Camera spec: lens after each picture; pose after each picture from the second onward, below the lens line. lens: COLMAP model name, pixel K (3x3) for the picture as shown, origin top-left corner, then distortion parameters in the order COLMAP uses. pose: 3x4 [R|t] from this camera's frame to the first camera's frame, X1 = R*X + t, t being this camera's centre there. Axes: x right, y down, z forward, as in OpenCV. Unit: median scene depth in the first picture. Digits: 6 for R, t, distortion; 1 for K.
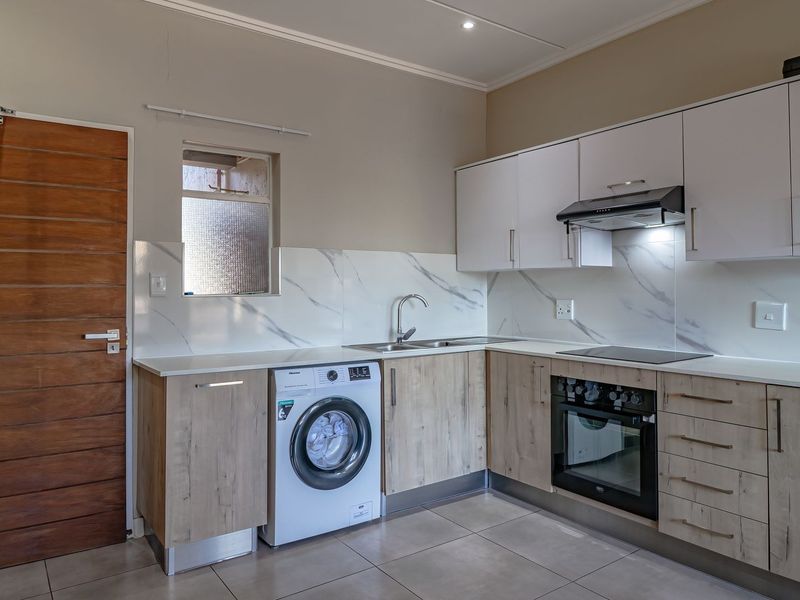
lens RADIAL K [[571.7, 0, 400.2], [0, 571.7, 281.4], [0, 0, 1]] dist [0.002553, -0.005034]
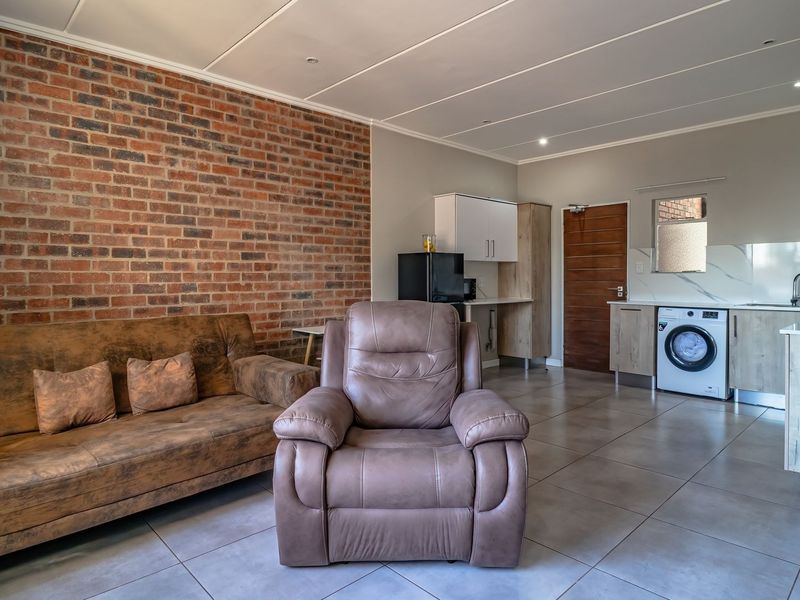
lens RADIAL K [[499.0, 0, 399.8], [0, 499.0, 280.9], [0, 0, 1]] dist [0.004703, -0.012852]
pose [[0.138153, 0.012941, -0.990326, 1.359726], [0.018695, 0.999702, 0.015672, 0.008215], [0.990234, -0.020680, 0.137870, -0.197282]]
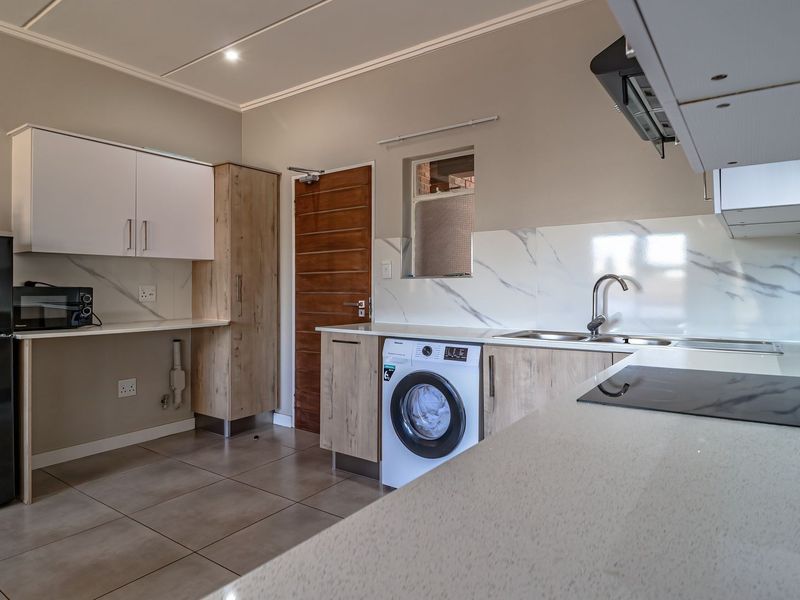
lens RADIAL K [[499.0, 0, 399.8], [0, 499.0, 280.9], [0, 0, 1]] dist [0.004703, -0.012852]
pose [[0.327387, -0.007822, -0.944858, 0.706540], [0.017216, 0.999849, -0.002312, 0.035059], [0.944733, -0.015510, 0.327473, 0.625690]]
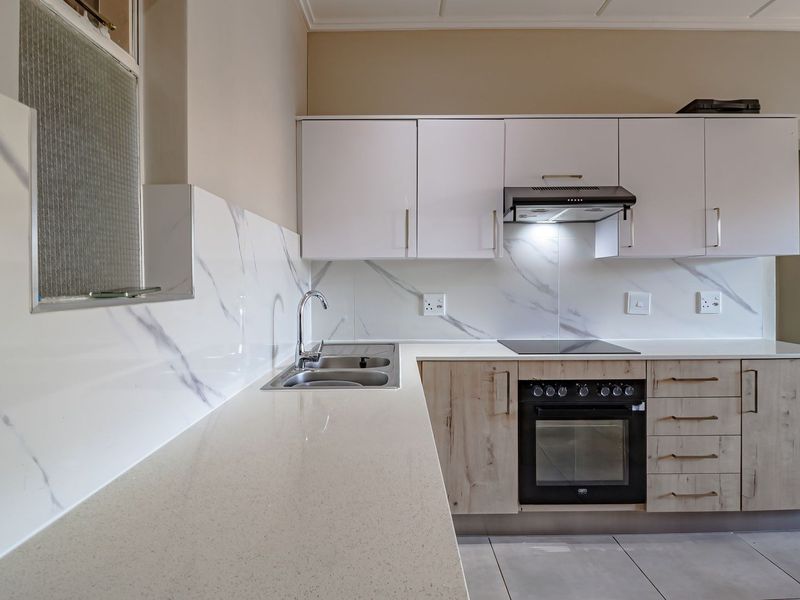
lens RADIAL K [[499.0, 0, 399.8], [0, 499.0, 280.9], [0, 0, 1]] dist [0.004703, -0.012852]
pose [[0.572583, 0.000470, 0.819847, -0.480972], [-0.008847, 0.999945, 0.005605, 0.009075], [-0.819799, -0.010463, 0.572556, 0.730251]]
